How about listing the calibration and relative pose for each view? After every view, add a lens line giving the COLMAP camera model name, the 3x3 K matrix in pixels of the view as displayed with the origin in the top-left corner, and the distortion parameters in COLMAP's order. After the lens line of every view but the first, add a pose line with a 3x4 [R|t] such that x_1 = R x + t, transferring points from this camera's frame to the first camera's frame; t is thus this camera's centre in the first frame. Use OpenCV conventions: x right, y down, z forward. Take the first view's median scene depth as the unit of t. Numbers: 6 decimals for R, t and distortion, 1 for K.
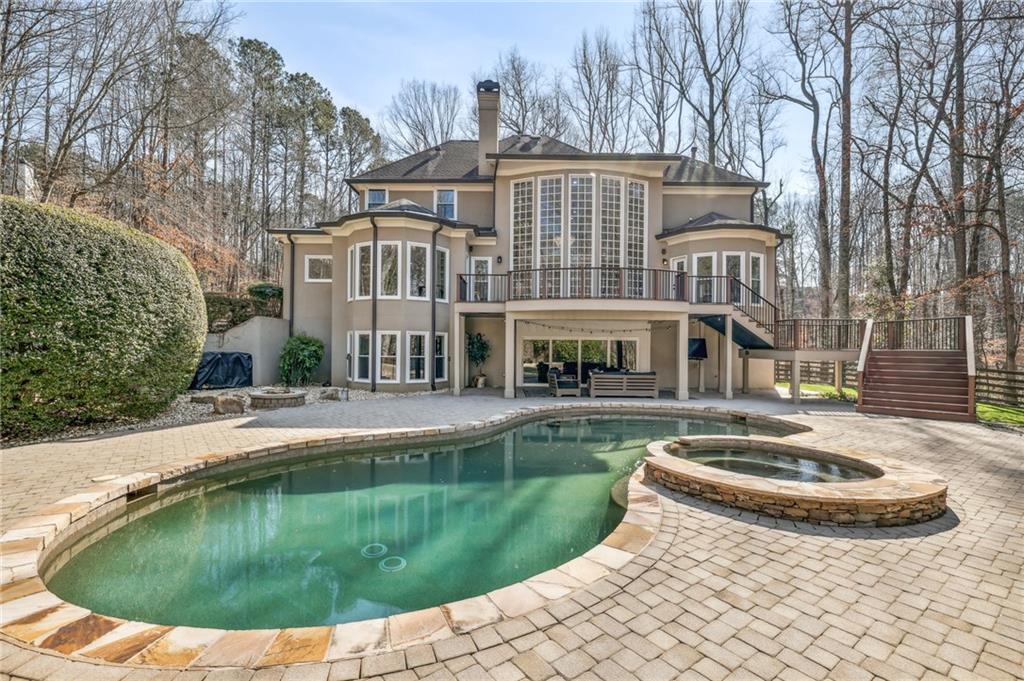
lens RADIAL K [[471.3, 0, 512.0], [0, 471.3, 340.5], [0, 0, 1]] dist [0.000302, 0.000016]
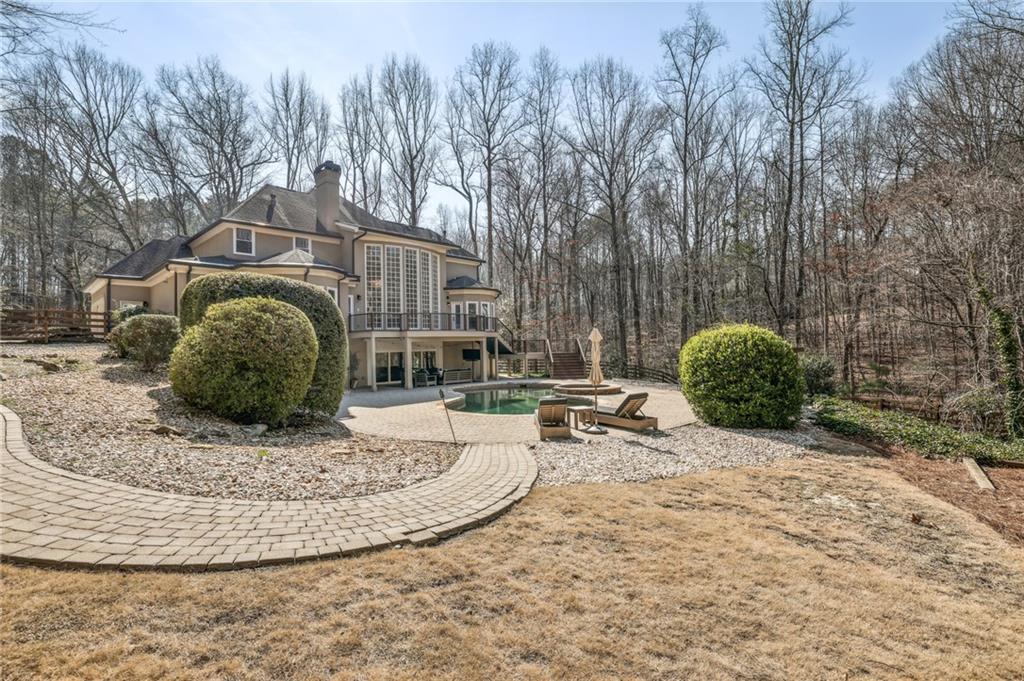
lens RADIAL K [[471.3, 0, 512.0], [0, 471.3, 340.5], [0, 0, 1]] dist [0.000302, 0.000016]
pose [[0.673920, -0.017712, 0.738592, -0.777583], [0.017289, 0.999817, 0.008202, -0.046160], [-0.738602, 0.007242, 0.674103, -0.310304]]
